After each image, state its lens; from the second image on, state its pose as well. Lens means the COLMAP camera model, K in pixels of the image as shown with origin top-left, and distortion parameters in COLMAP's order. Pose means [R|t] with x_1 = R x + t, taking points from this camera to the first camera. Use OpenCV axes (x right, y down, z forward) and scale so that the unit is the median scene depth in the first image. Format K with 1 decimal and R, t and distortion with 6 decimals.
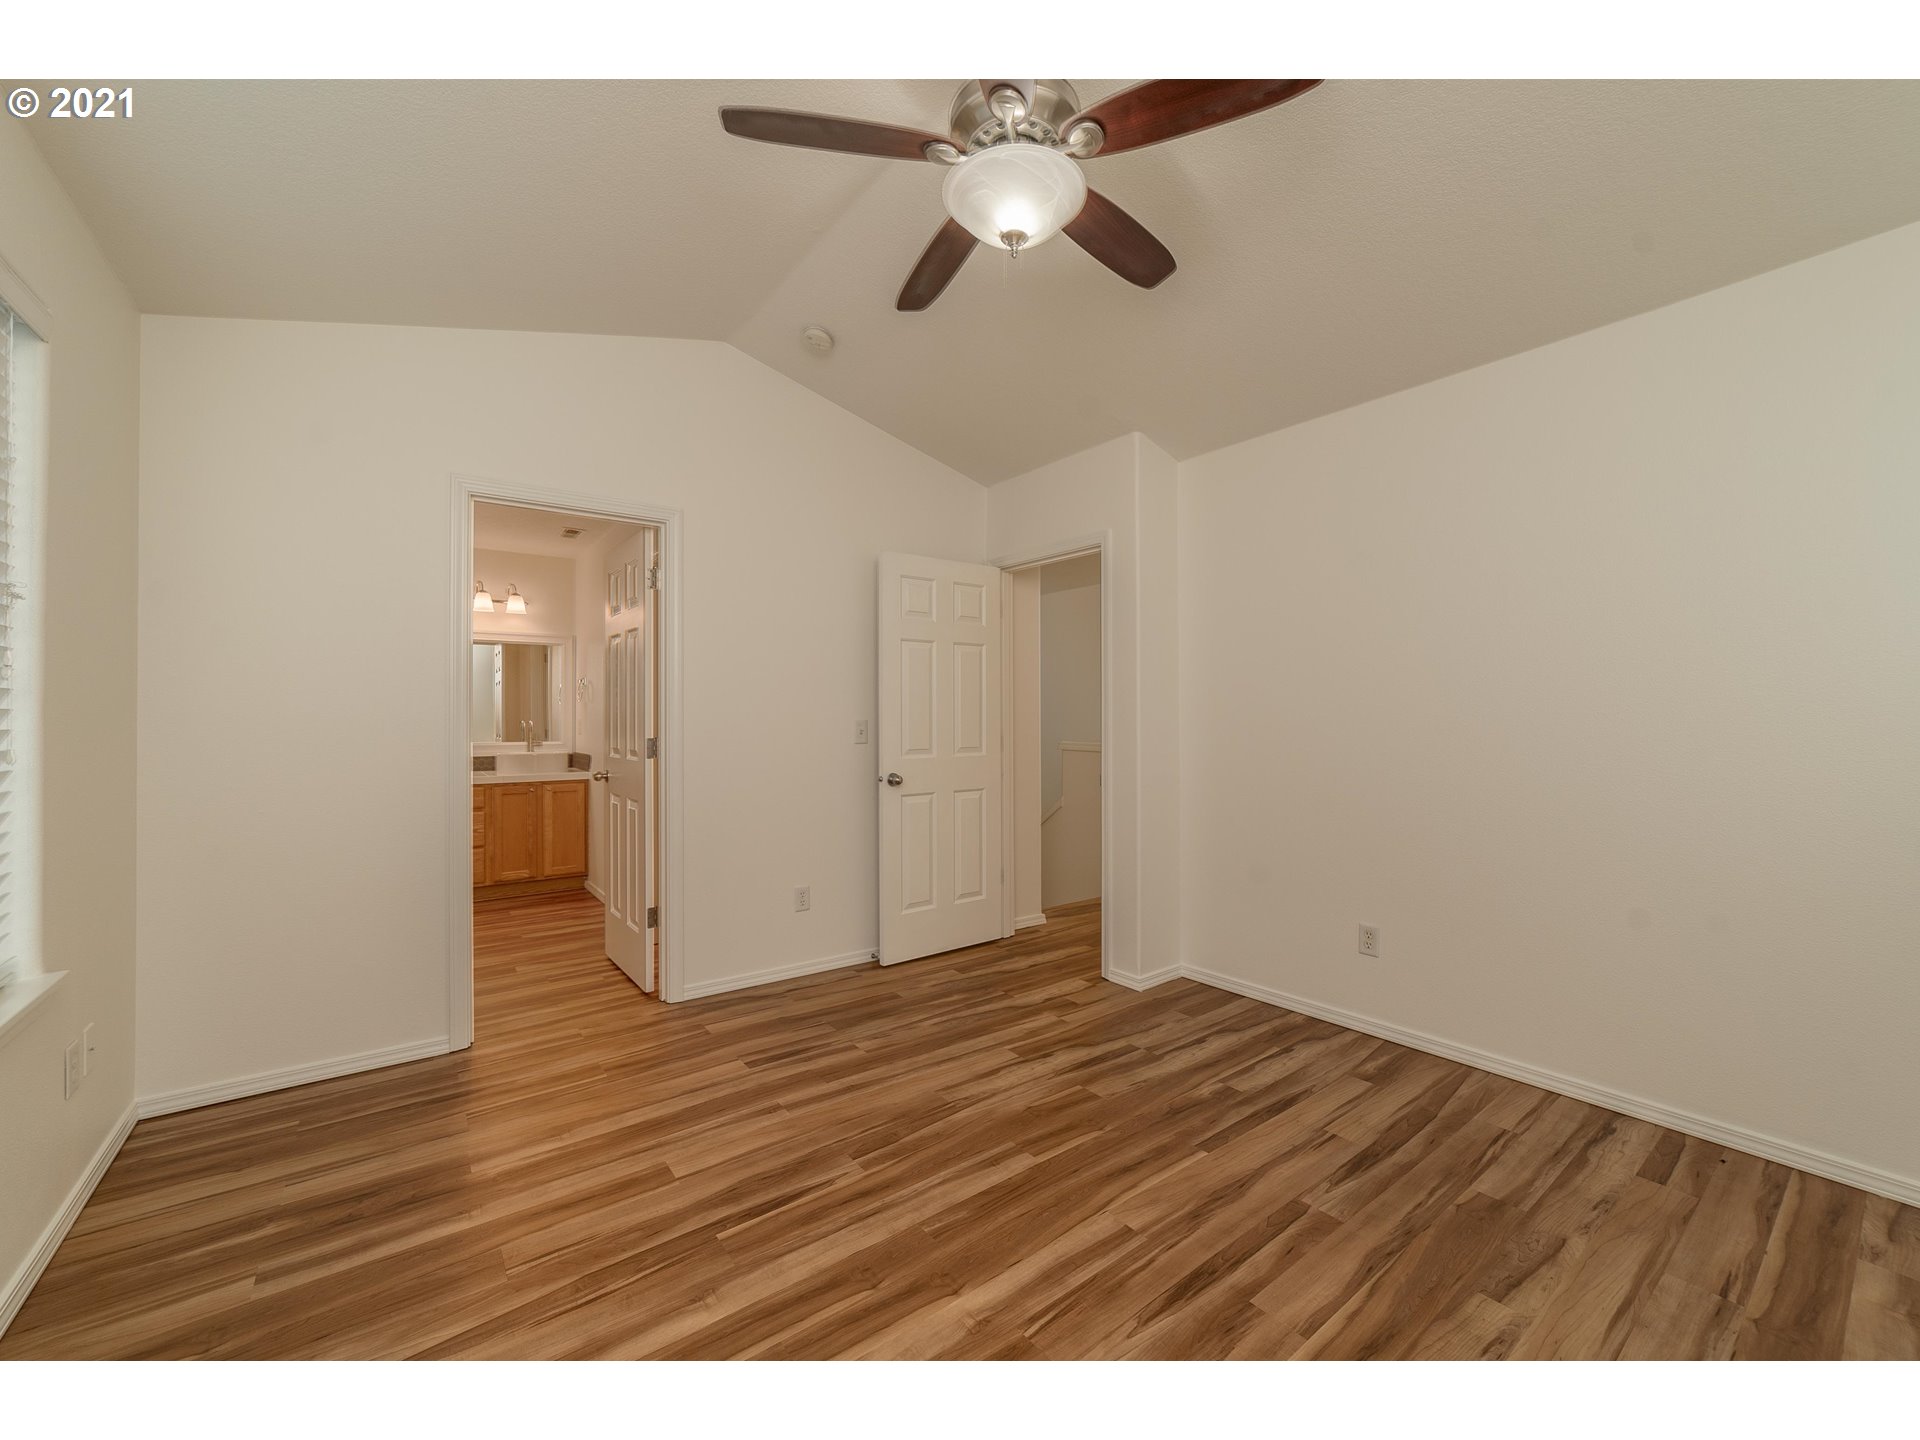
lens RADIAL K [[755.6, 0, 950.1], [0, 755.6, 704.7], [0, 0, 1]] dist [-0.030877, 0.011006]
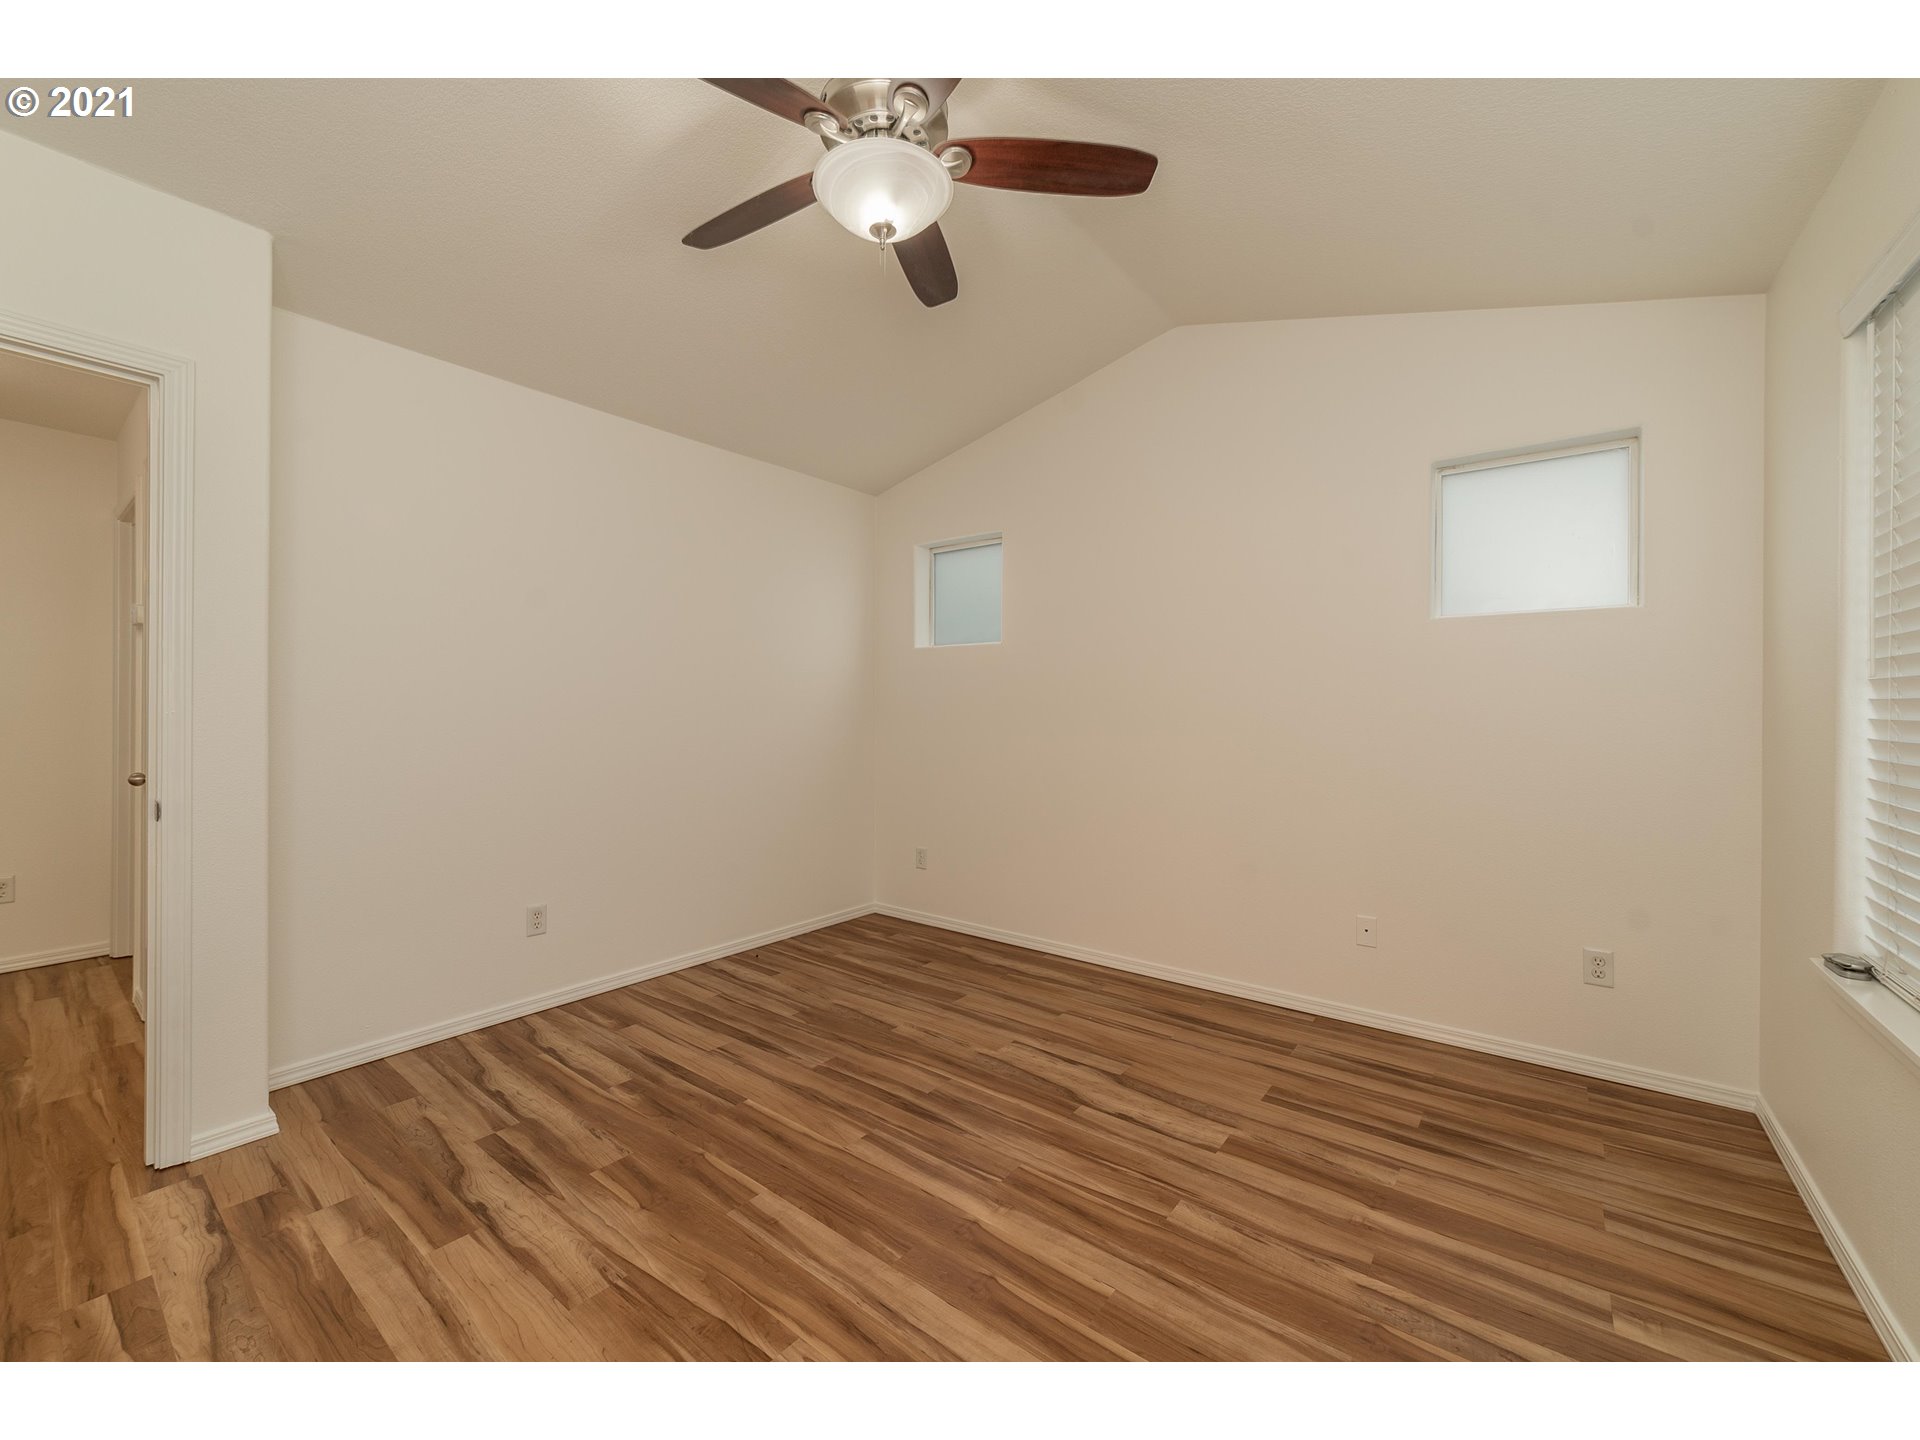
lens RADIAL K [[755.6, 0, 950.1], [0, 755.6, 704.7], [0, 0, 1]] dist [-0.030877, 0.011006]
pose [[-0.262731, 0.004904, 0.964857, -0.791762], [-0.030705, 0.999438, -0.013441, 0.022722], [-0.964380, -0.033157, -0.262433, 1.006503]]
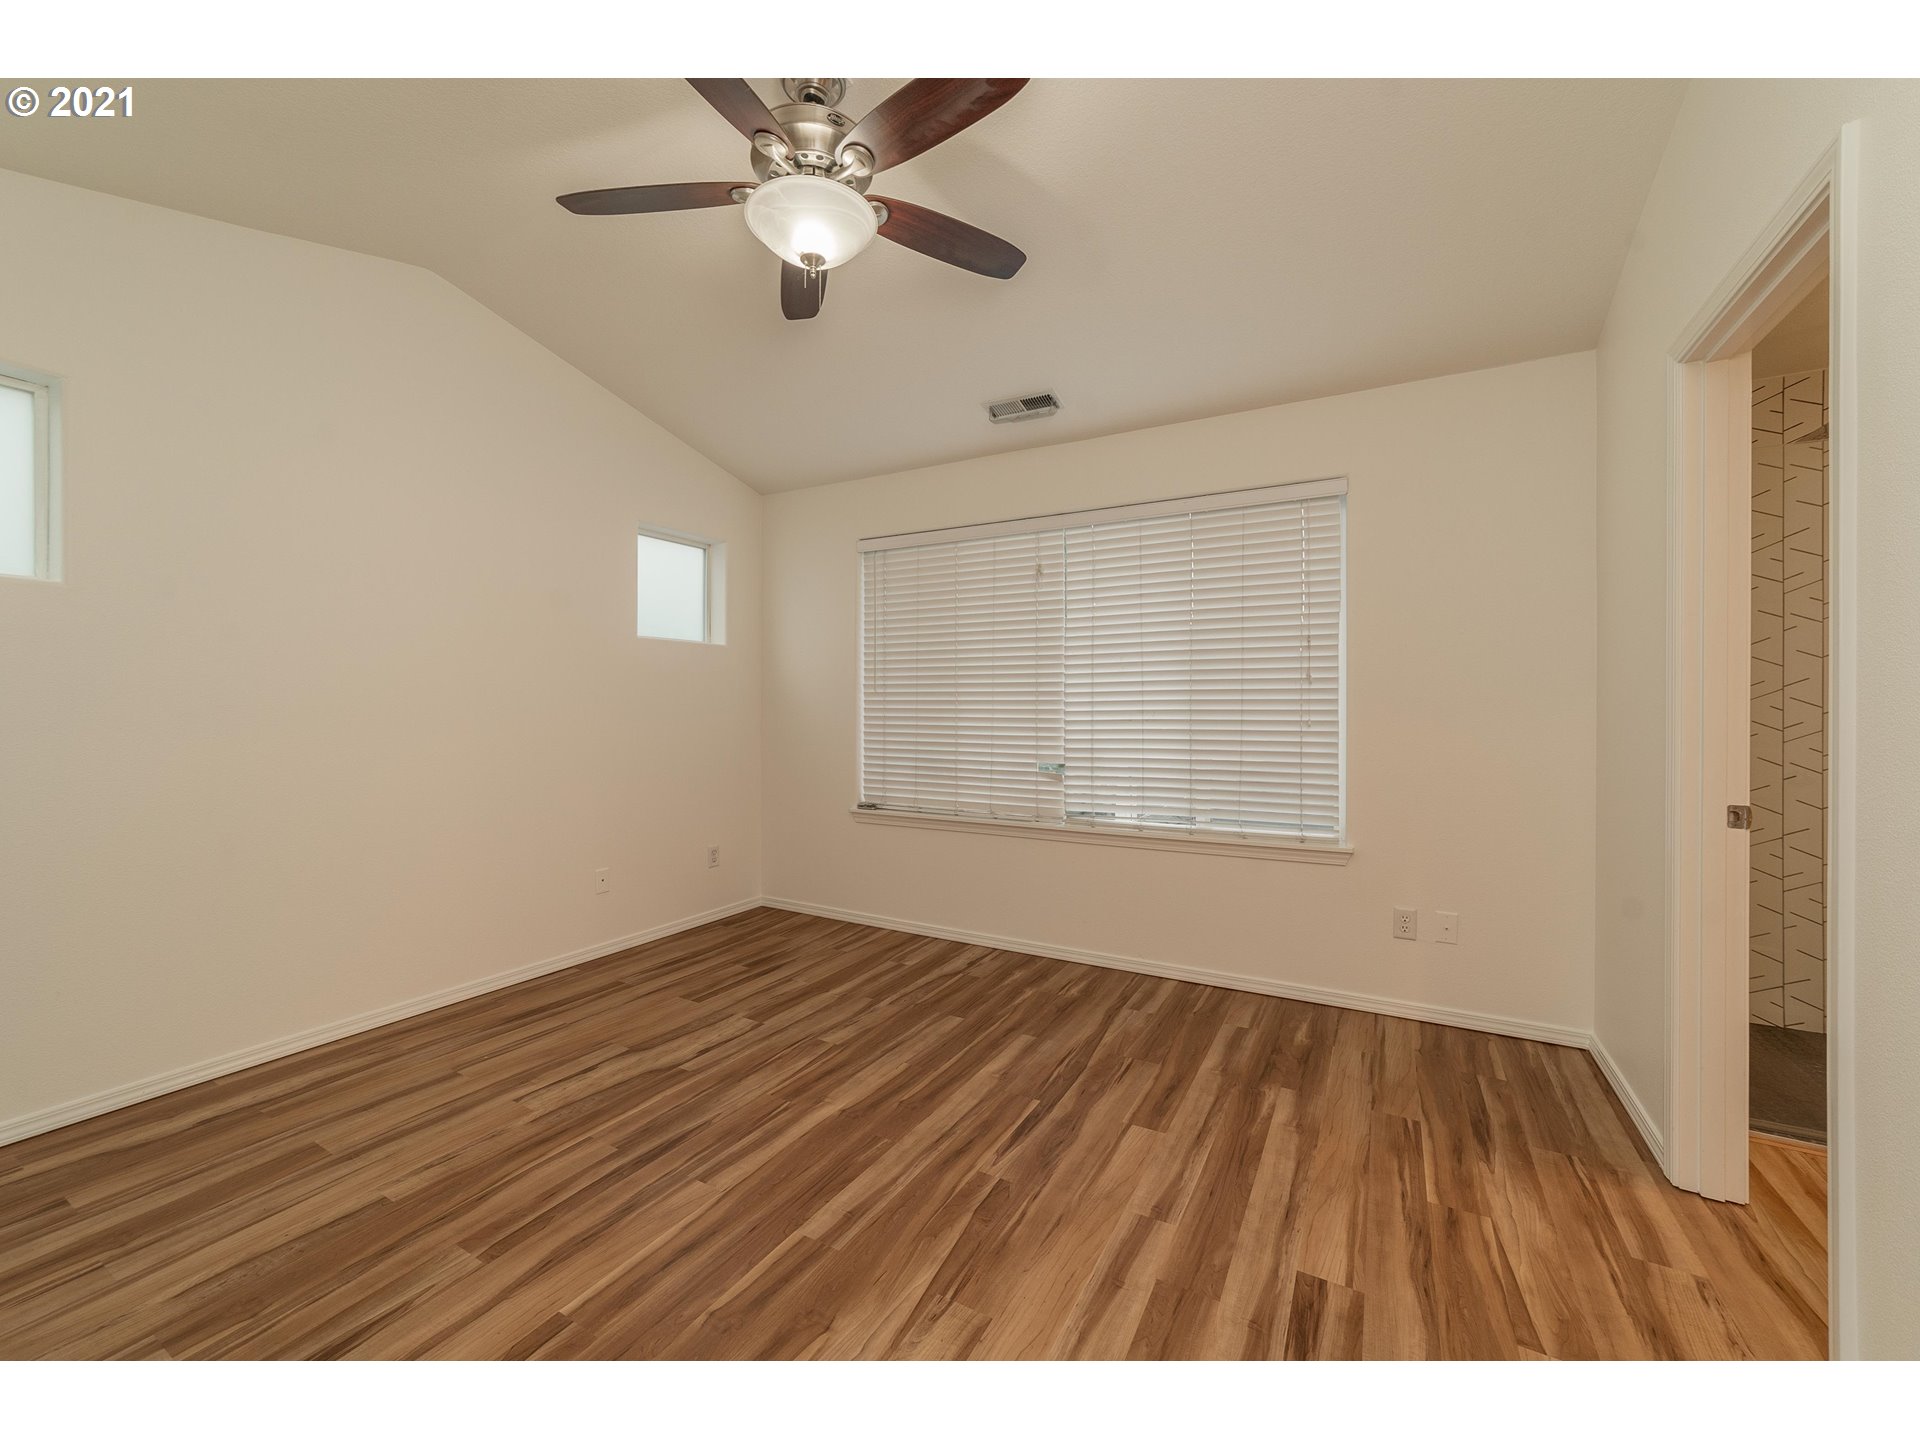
lens RADIAL K [[755.6, 0, 950.1], [0, 755.6, 704.7], [0, 0, 1]] dist [-0.030877, 0.011006]
pose [[-0.920510, -0.002073, -0.390715, 0.276621], [0.008152, 0.999666, -0.024508, 0.049540], [0.390635, -0.025745, -0.920186, 1.772550]]
